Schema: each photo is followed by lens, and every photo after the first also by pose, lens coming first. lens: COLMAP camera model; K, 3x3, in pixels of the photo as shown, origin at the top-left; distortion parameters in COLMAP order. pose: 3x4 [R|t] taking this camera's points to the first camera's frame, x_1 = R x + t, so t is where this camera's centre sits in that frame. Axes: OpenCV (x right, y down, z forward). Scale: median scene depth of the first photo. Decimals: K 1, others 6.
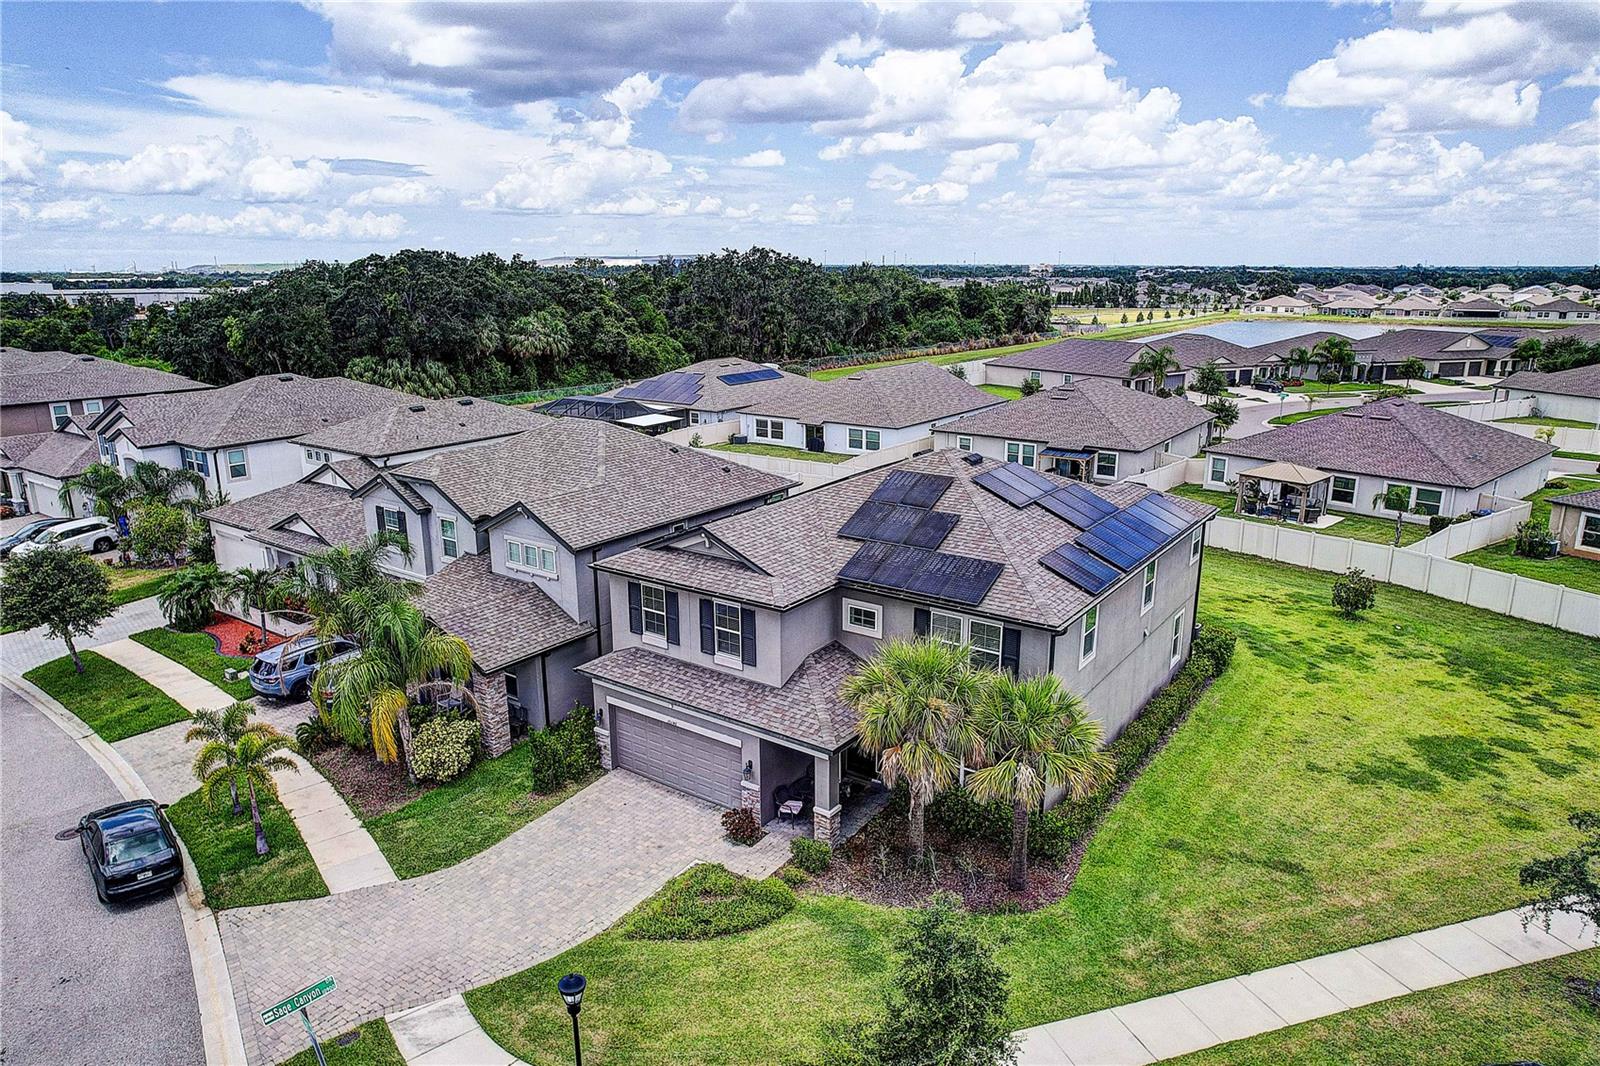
lens RADIAL K [[1027.5, 0, 790.3], [0, 1027.5, 538.2], [0, 0, 1]] dist [-0.036079, 0.013037]
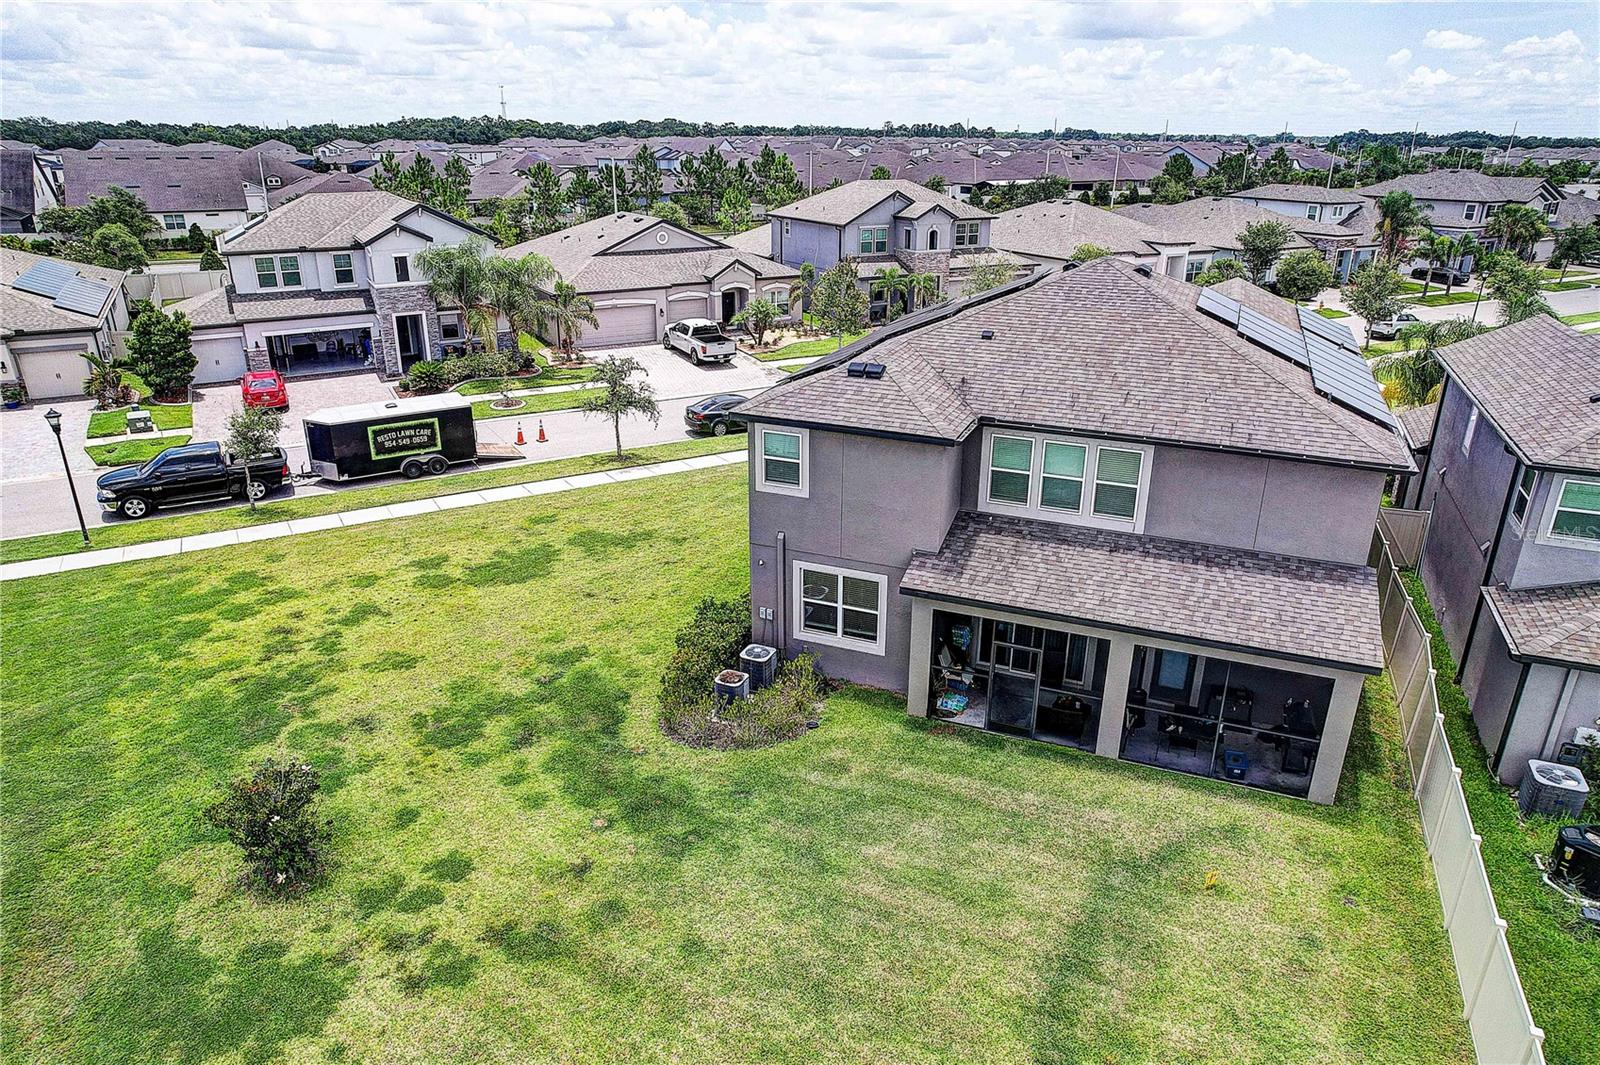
lens RADIAL K [[1027.5, 0, 805.4], [0, 1027.5, 530.8], [0, 0, 1]] dist [-0.036079, 0.013037]
pose [[-0.975272, 0.082373, -0.205084, 0.623456], [-0.055919, 0.805780, 0.589569, -0.412673], [0.213817, 0.586458, -0.781248, 1.890314]]
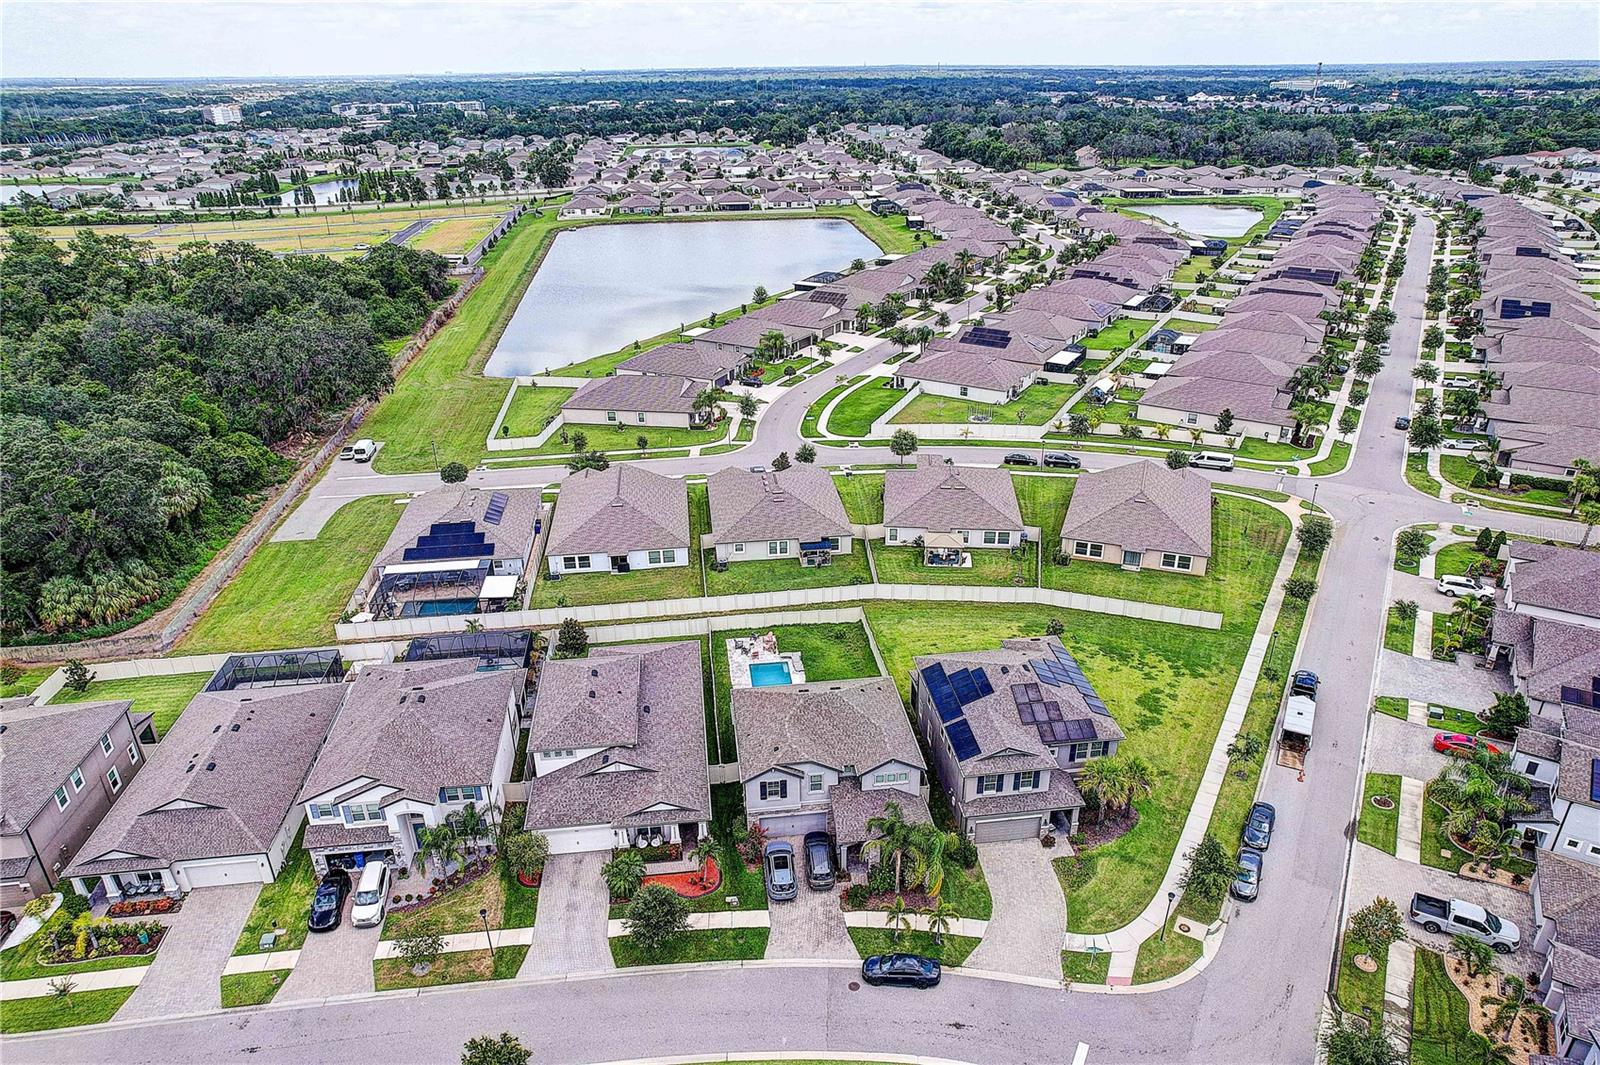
lens RADIAL K [[1027.5, 0, 795.0], [0, 1027.5, 535.1], [0, 0, 1]] dist [-0.036079, 0.013037]
pose [[0.734807, -0.294797, 0.610863, -1.881096], [0.188573, 0.953894, 0.233507, -1.215461], [-0.651536, -0.056391, 0.756519, -0.581795]]
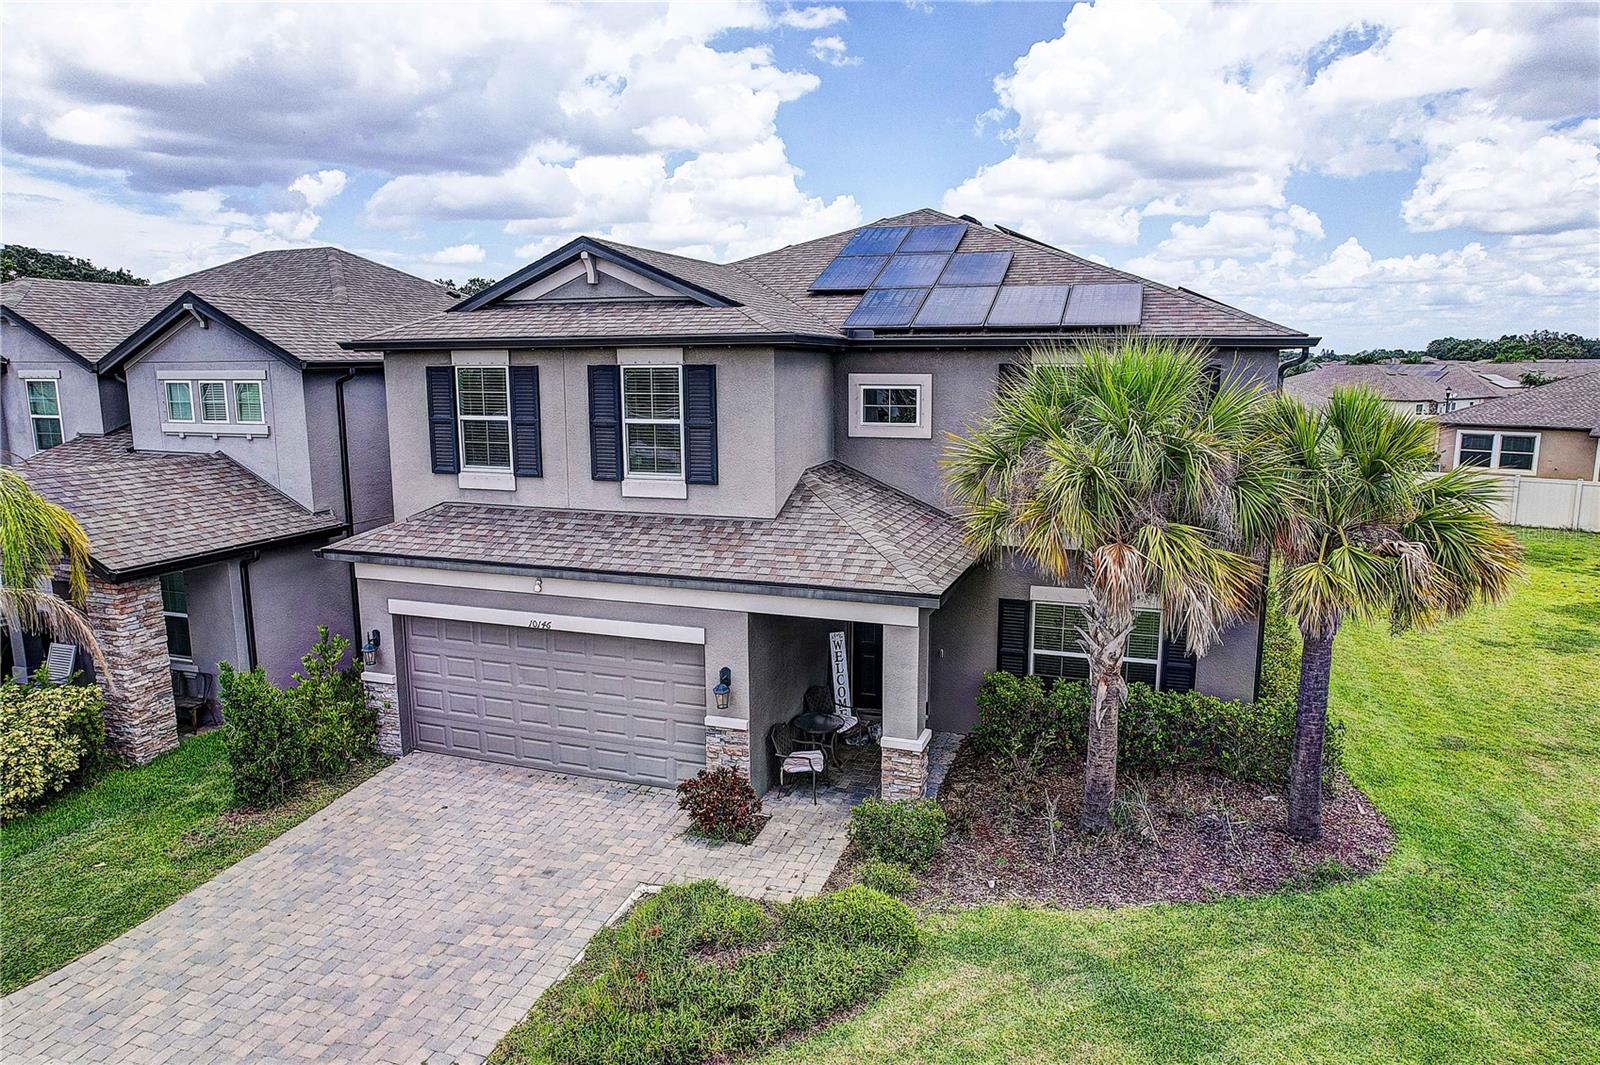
lens RADIAL K [[1027.5, 0, 808.2], [0, 1027.5, 533.0], [0, 0, 1]] dist [-0.036079, 0.013037]
pose [[0.957803, -0.046651, 0.283613, -0.127054], [0.072418, 0.994075, -0.081054, 0.181467], [-0.278152, 0.098173, 0.955507, 0.481242]]
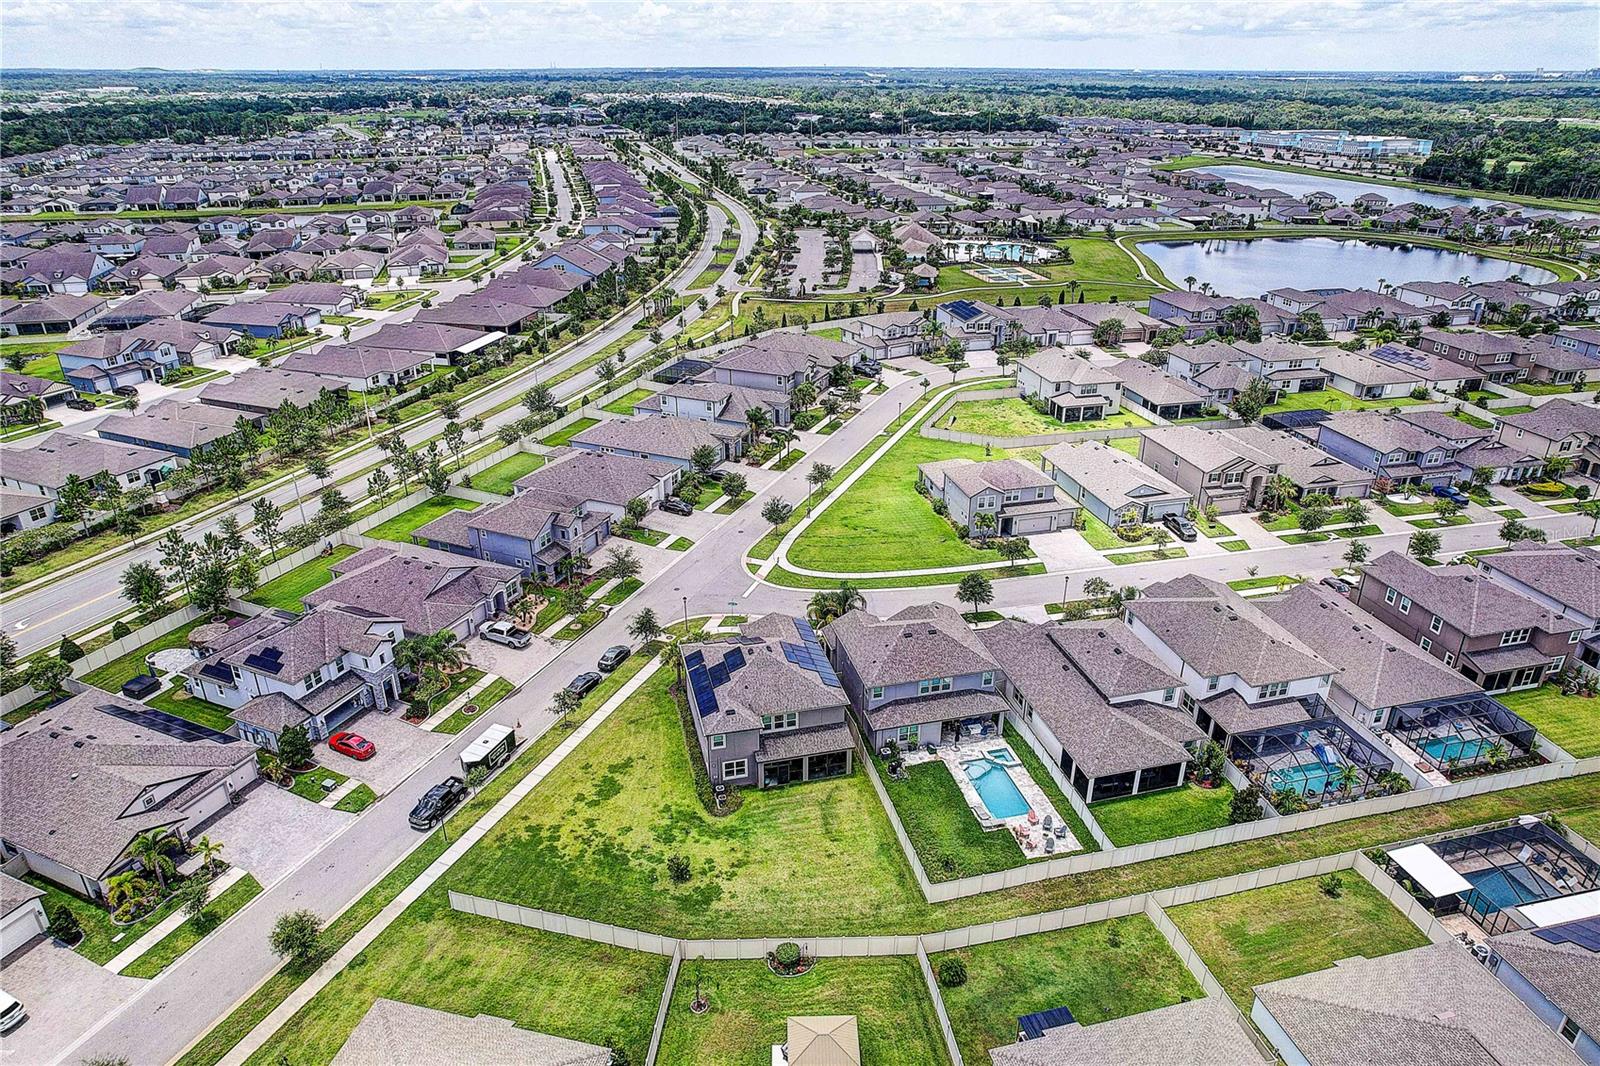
lens RADIAL K [[1027.5, 0, 804.6], [0, 1027.5, 536.2], [0, 0, 1]] dist [-0.036079, 0.013037]
pose [[-0.647962, 0.333019, -0.685013, 2.169390], [-0.192072, 0.798848, 0.570044, -2.242327], [0.737057, 0.500938, -0.453660, 2.510895]]
